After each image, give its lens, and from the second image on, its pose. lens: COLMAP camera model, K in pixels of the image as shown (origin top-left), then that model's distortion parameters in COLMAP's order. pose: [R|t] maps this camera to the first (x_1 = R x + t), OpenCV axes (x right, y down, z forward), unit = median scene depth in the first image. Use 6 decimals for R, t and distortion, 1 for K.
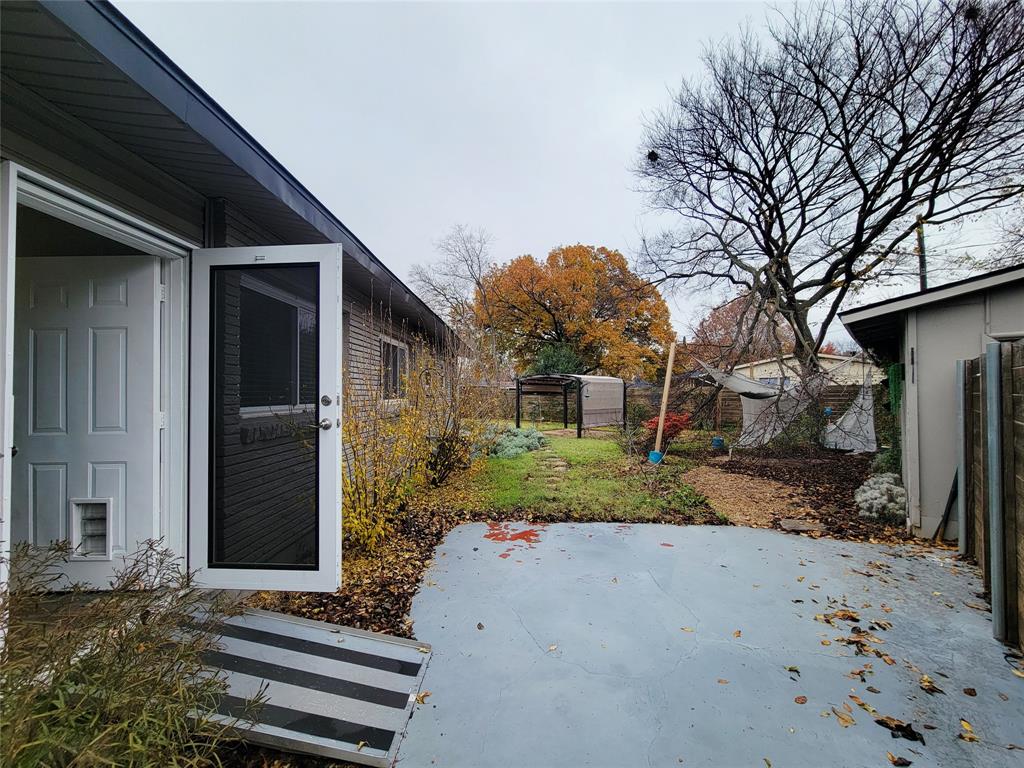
lens RADIAL K [[417.8, 0, 516.9], [0, 417.8, 385.8], [0, 0, 1]] dist [0.000427, 0.000056]
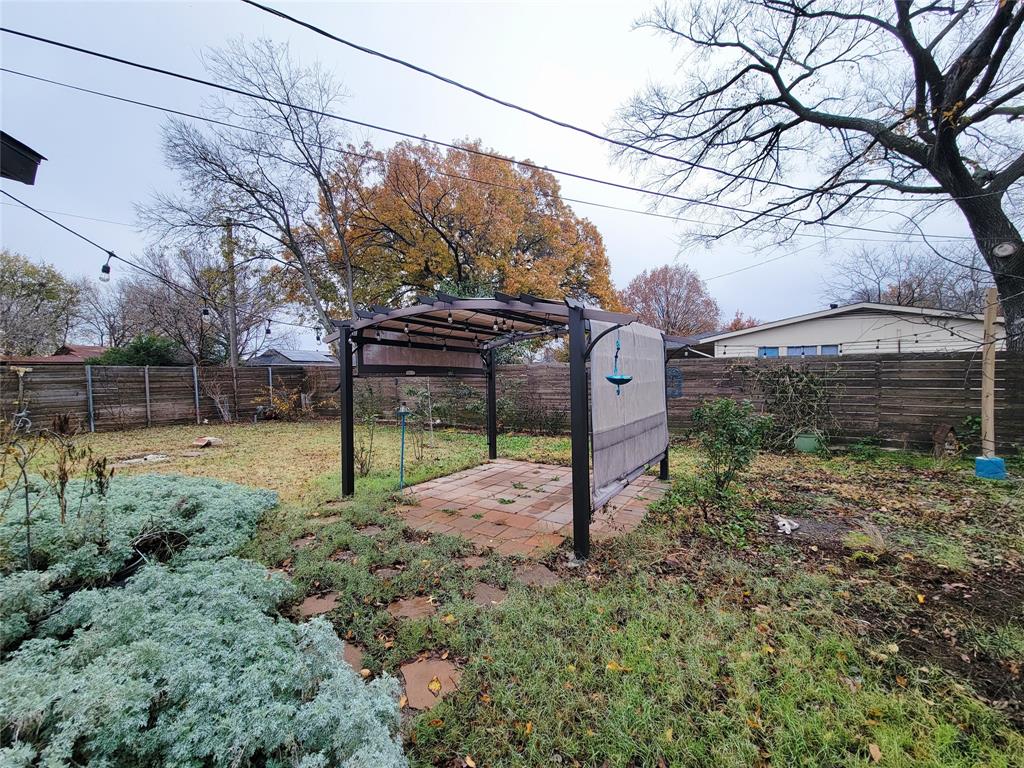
lens RADIAL K [[417.8, 0, 516.9], [0, 417.8, 385.8], [0, 0, 1]] dist [0.000427, 0.000056]
pose [[0.972451, -0.010747, 0.232861, 0.042252], [-0.001536, 0.998620, 0.052501, 0.010069], [-0.233104, -0.051413, 0.971092, 0.541647]]
